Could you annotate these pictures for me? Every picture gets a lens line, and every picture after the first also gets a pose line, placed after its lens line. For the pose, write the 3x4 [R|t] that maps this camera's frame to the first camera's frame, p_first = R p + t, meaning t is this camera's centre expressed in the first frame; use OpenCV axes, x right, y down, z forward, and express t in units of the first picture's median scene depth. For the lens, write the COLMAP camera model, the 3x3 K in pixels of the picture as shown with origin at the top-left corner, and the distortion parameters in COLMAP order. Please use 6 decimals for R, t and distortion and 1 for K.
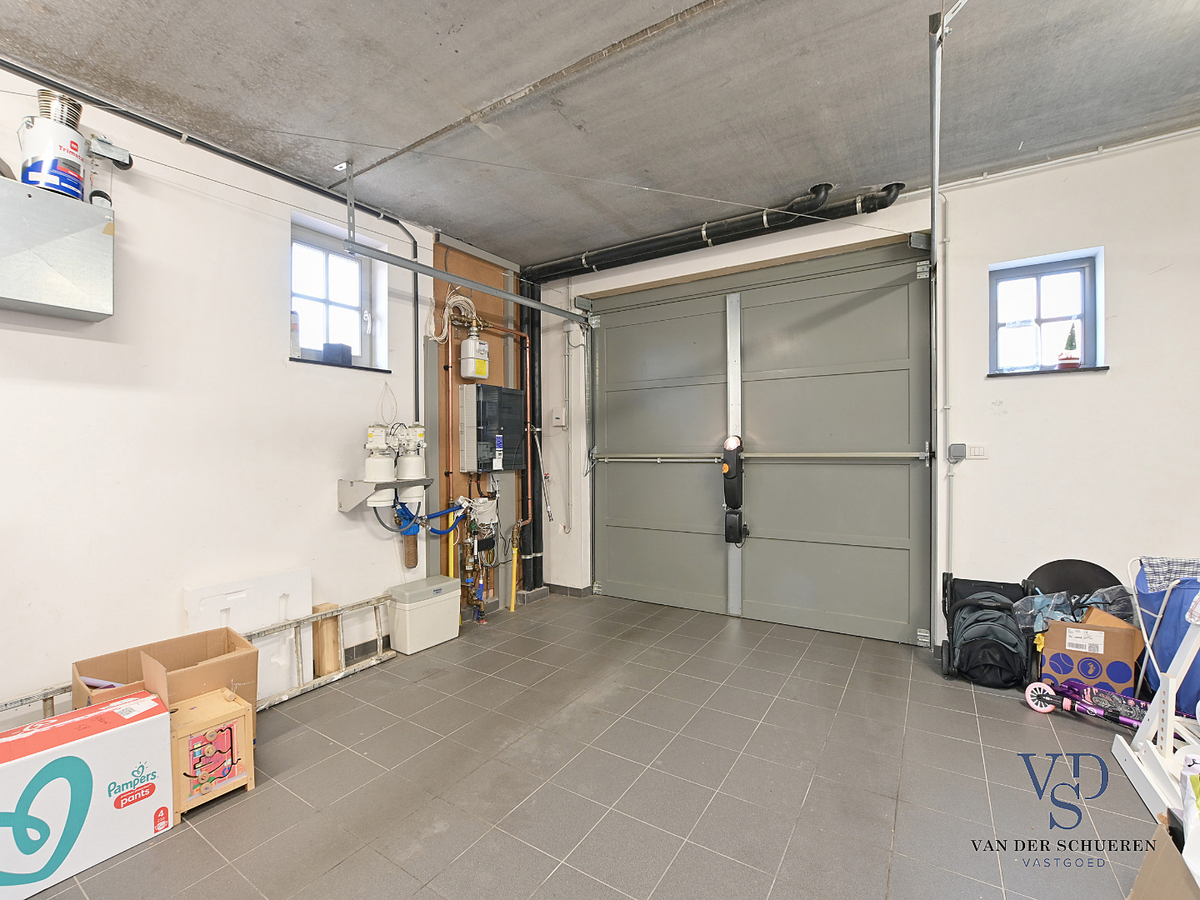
lens RADIAL K [[526.6, 0, 602.4], [0, 526.6, 451.5], [0, 0, 1]] dist [-0.016559, 0.000541]
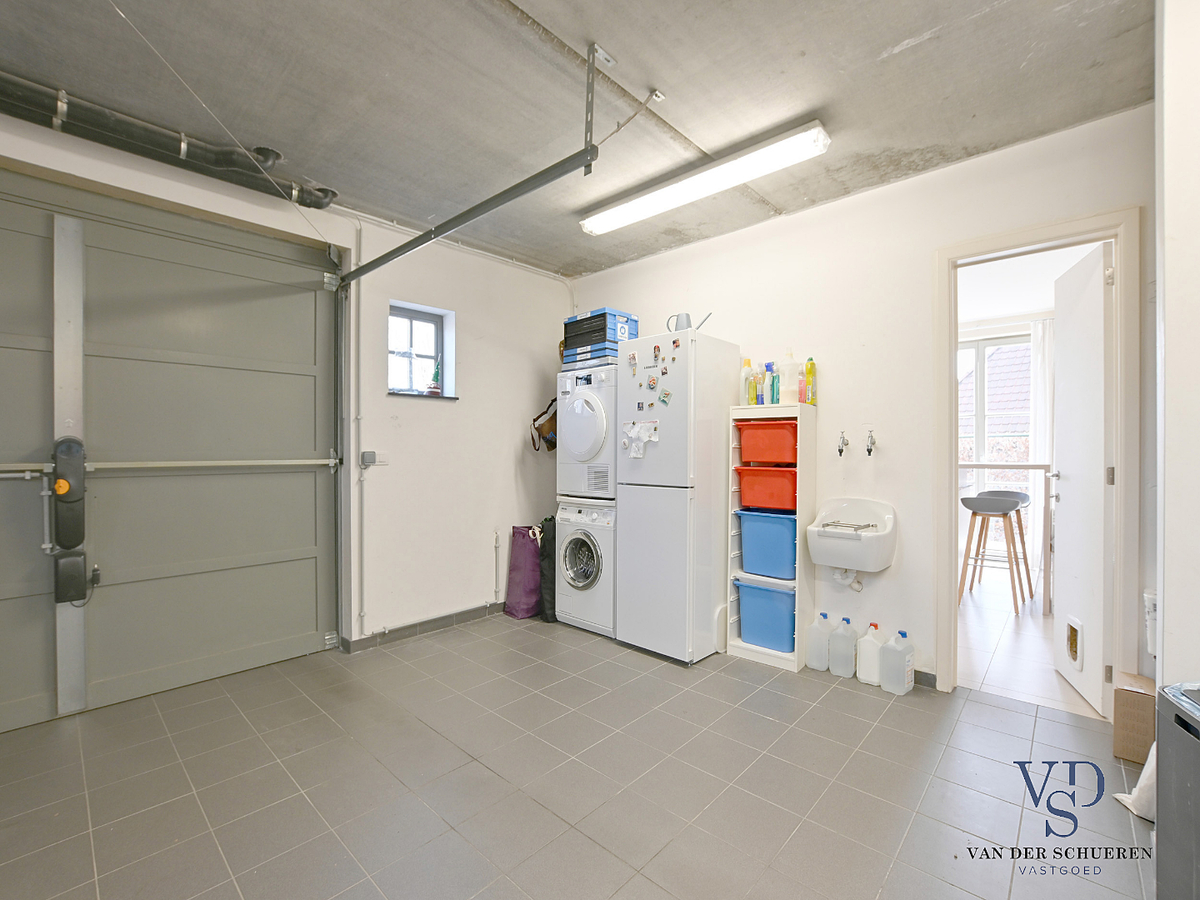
lens RADIAL K [[531.2, 0, 597.1], [0, 531.2, 457.6], [0, 0, 1]] dist [-0.023643, 0.000204]
pose [[0.185638, -0.000346, 0.982618, -0.302631], [0.009494, 0.999954, -0.001441, 0.004462], [-0.982572, 0.009597, 0.185633, 0.288027]]
